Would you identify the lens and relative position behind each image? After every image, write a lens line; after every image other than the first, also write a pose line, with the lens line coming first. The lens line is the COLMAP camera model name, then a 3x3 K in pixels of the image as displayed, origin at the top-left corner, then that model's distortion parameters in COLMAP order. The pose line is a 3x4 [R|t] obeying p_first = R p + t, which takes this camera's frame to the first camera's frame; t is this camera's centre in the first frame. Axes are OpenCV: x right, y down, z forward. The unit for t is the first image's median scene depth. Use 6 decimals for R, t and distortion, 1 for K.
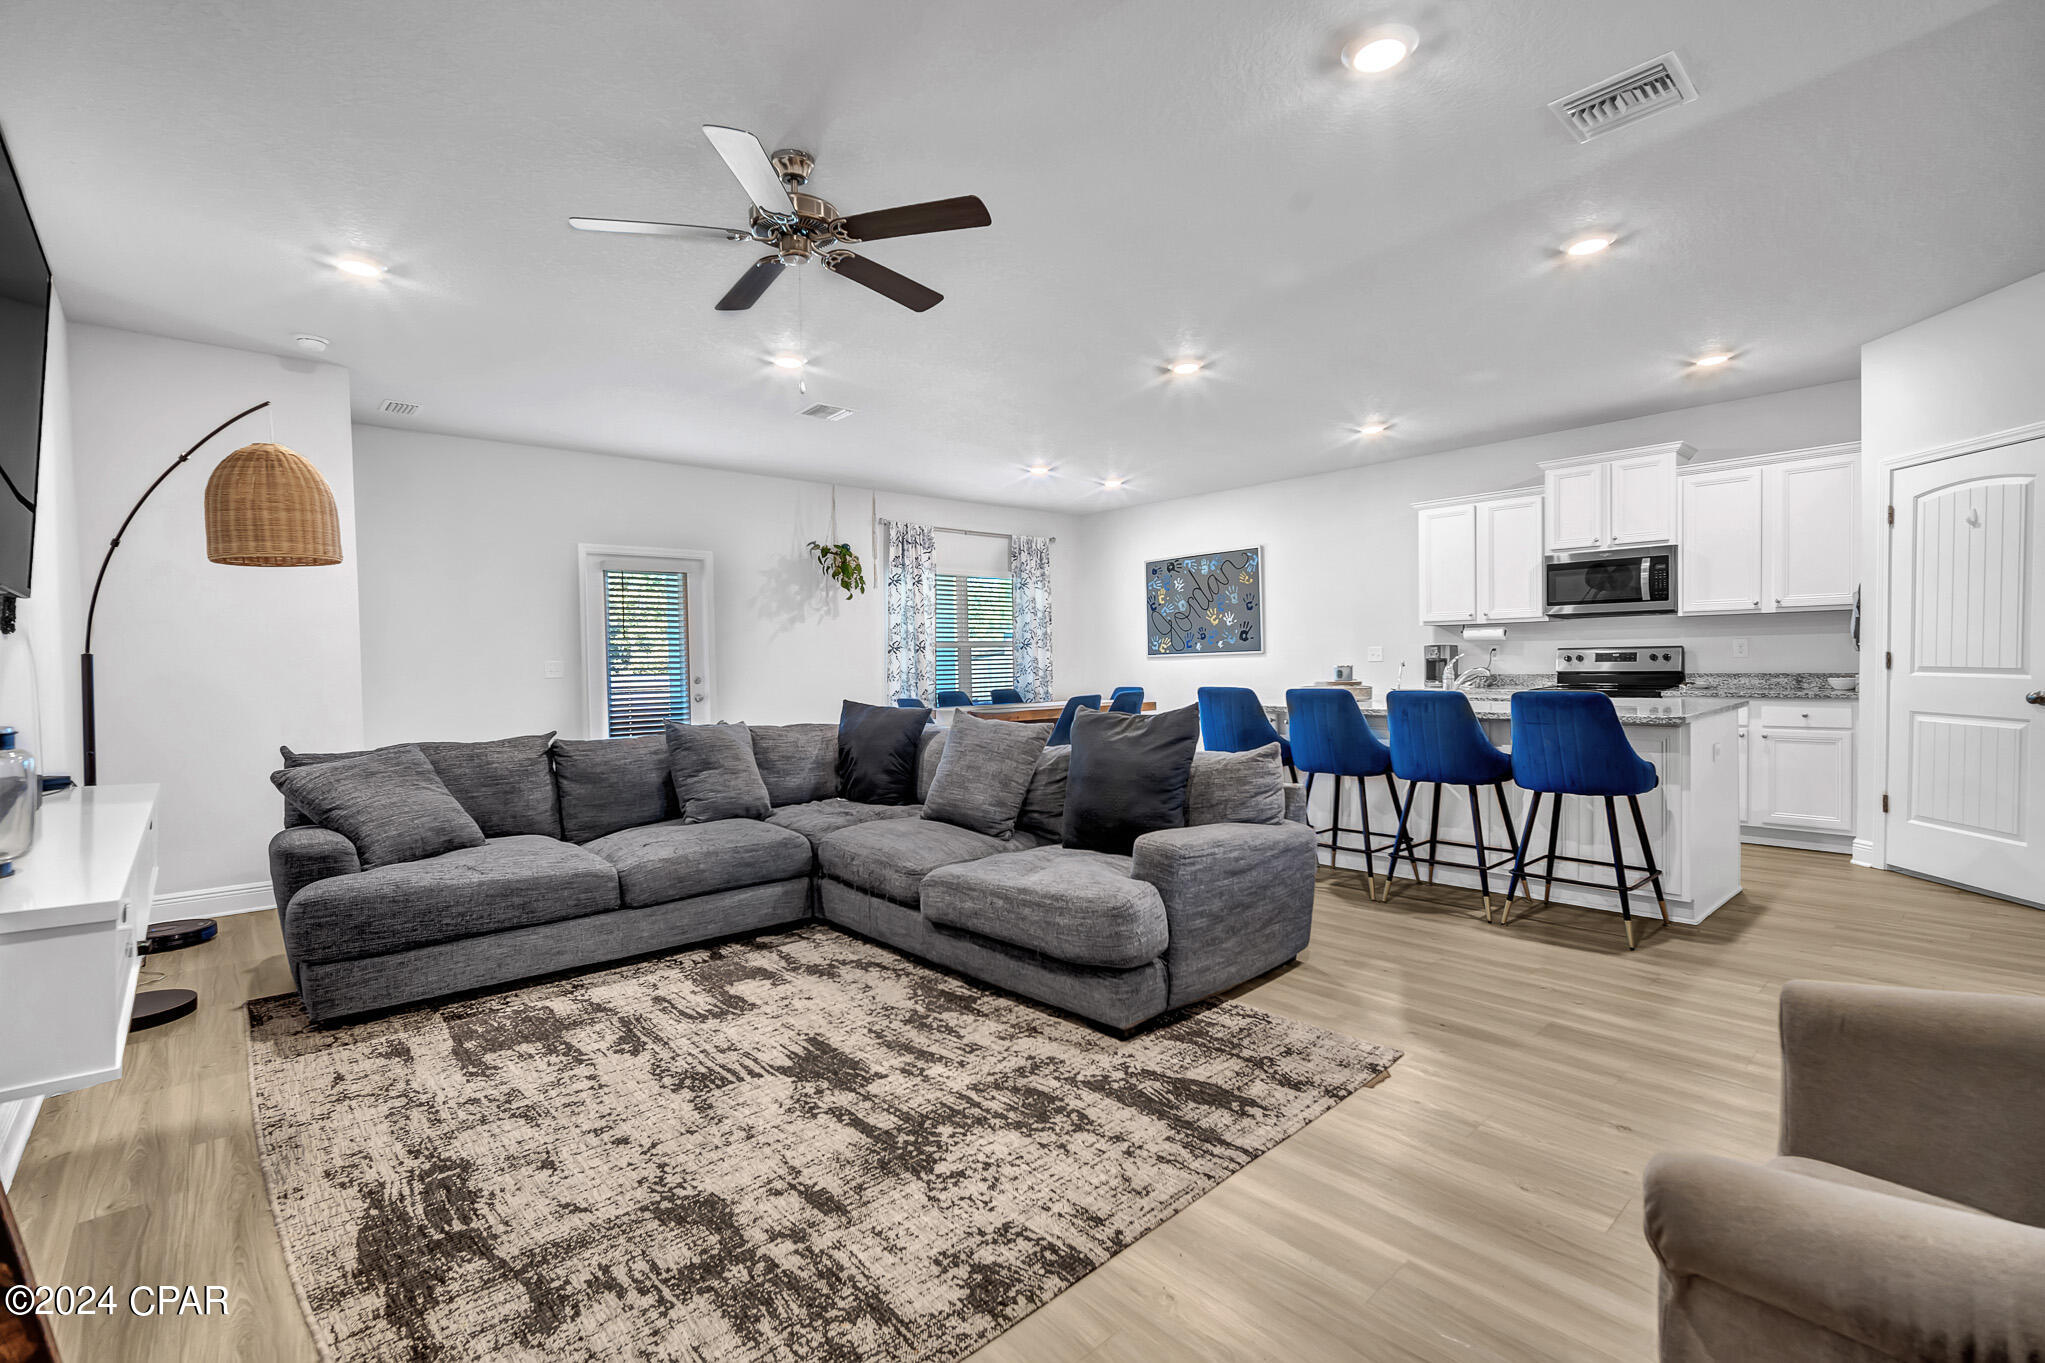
lens RADIAL K [[902.4, 0, 1030.4], [0, 902.4, 691.0], [0, 0, 1]] dist [-0.001696, 0.000182]
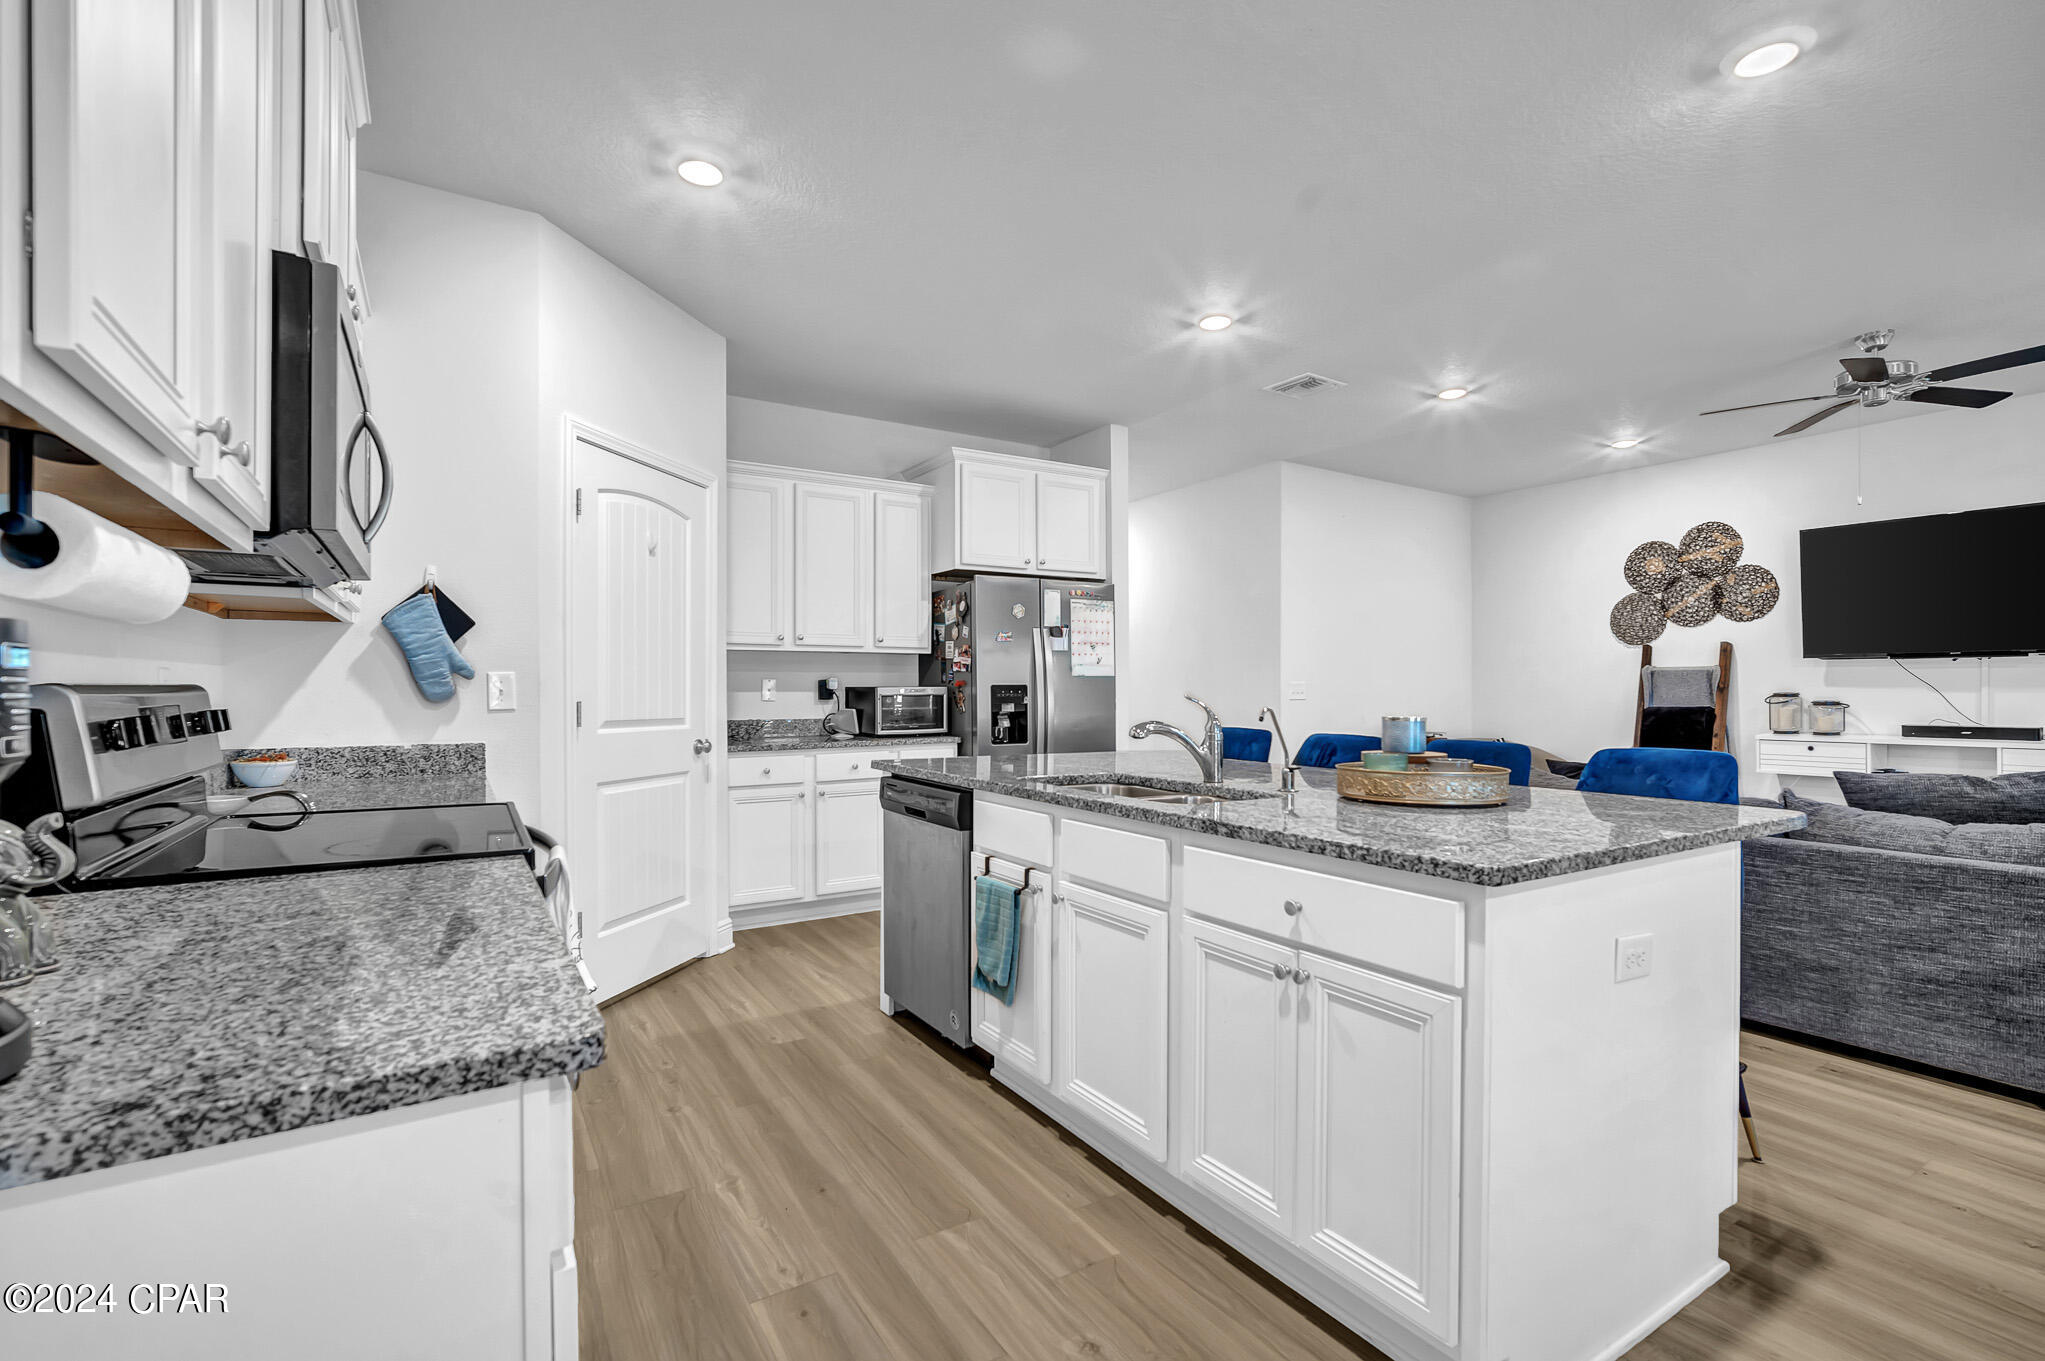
lens RADIAL K [[921.3, 0, 1018.5], [0, 921.3, 690.5], [0, 0, 1]] dist [-0.007835, 0.000321]
pose [[-0.982275, 0.018204, 0.186558, 0.345884], [0.024742, 0.999156, 0.032780, -0.046364], [-0.185804, 0.036815, -0.981897, 1.131172]]
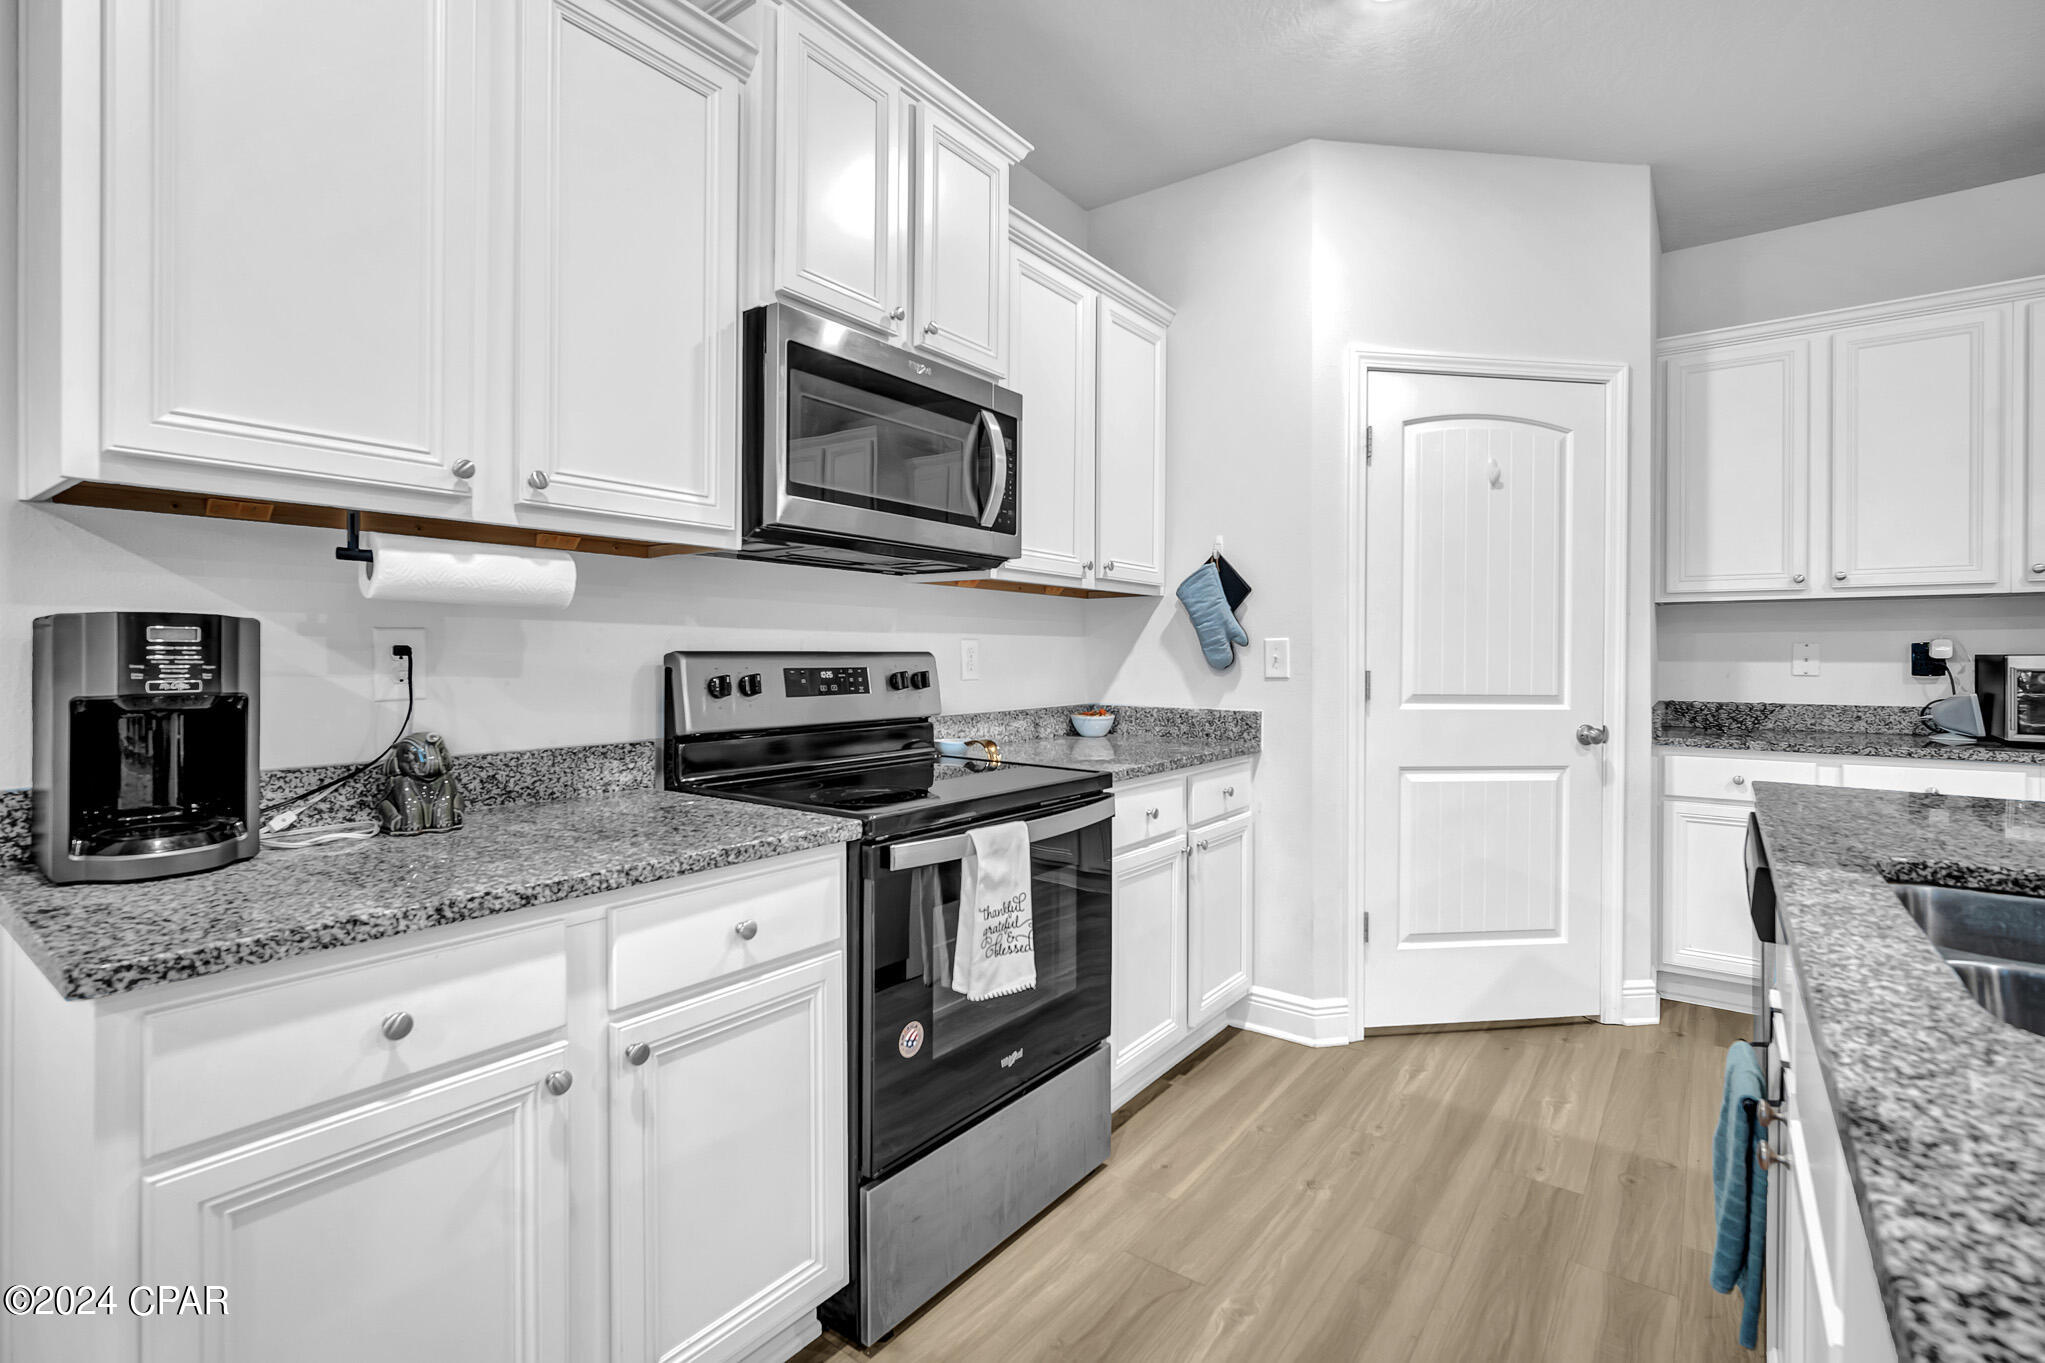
lens RADIAL K [[925.0, 0, 1031.5], [0, 925.0, 654.8], [0, 0, 1]] dist [-0.008673, 0.000357]
pose [[-0.184358, 0.017343, 0.982706, 0.274384], [0.034508, 0.999342, -0.011163, -0.038318], [-0.982253, 0.031853, -0.184835, 0.928516]]
